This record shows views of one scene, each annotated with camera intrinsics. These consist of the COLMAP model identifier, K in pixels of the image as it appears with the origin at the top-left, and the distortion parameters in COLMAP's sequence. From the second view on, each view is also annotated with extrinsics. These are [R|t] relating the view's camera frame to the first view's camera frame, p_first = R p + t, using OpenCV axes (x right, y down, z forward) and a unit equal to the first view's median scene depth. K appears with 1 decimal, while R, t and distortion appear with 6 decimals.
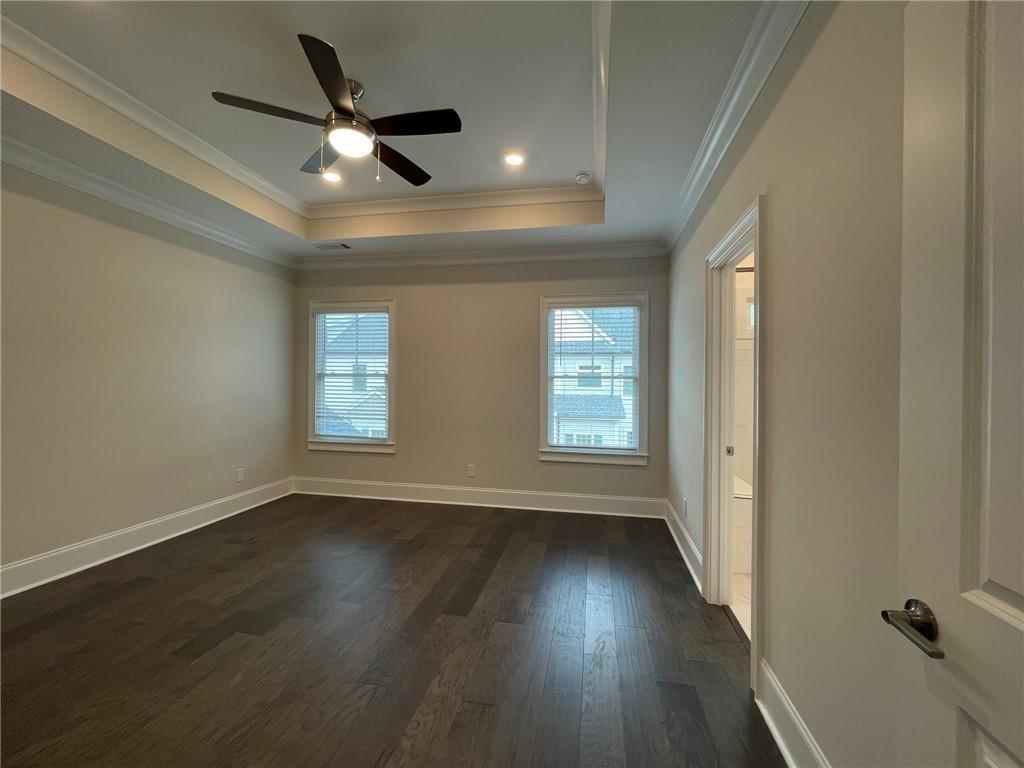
lens RADIAL K [[413.4, 0, 519.5], [0, 413.4, 380.7], [0, 0, 1]] dist [-0.000543, 0.000104]
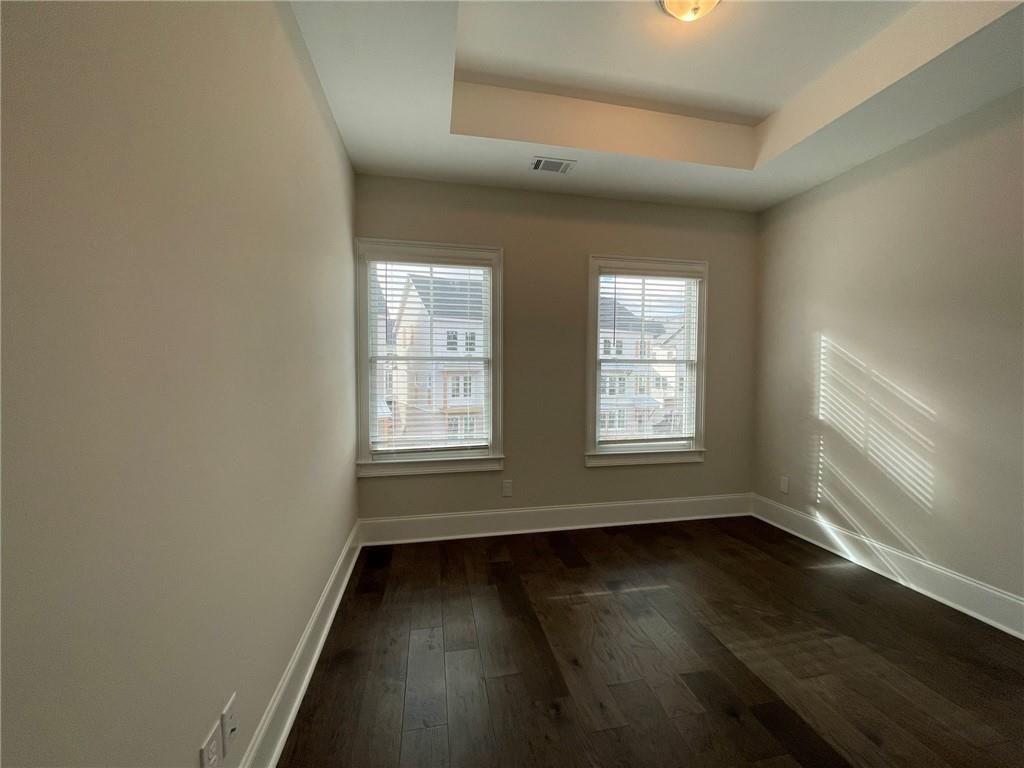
lens RADIAL K [[566.1, 0, 512.0], [0, 566.1, 390.8], [0, 0, 1]] dist [-0.004778, -0.000199]
pose [[0.894679, -0.024082, 0.446060, -0.698251], [0.001399, 0.998692, 0.051111, -0.008176], [-0.446708, -0.045104, 0.893542, 0.130431]]
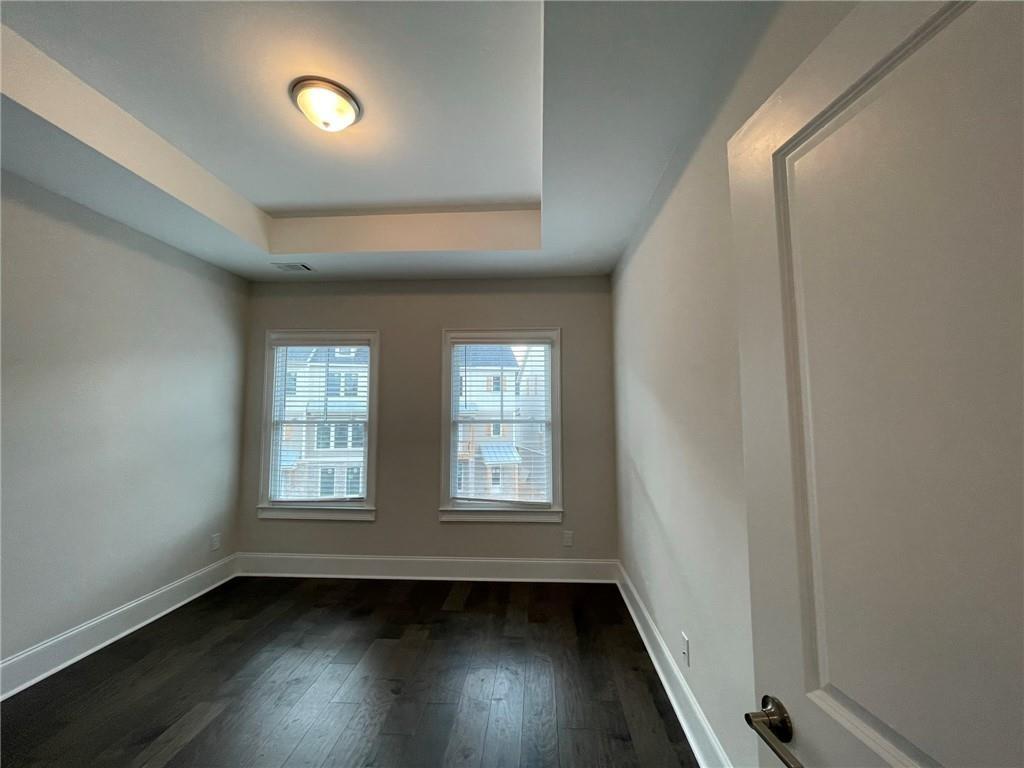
lens RADIAL K [[474.8, 0, 507.4], [0, 474.8, 382.1], [0, 0, 1]] dist [-0.011258, 0.001050]
pose [[0.991042, 0.001462, 0.133545, -0.168201], [0.010895, 0.995722, -0.091753, -0.002751], [-0.133108, 0.092386, 0.986786, 0.032158]]
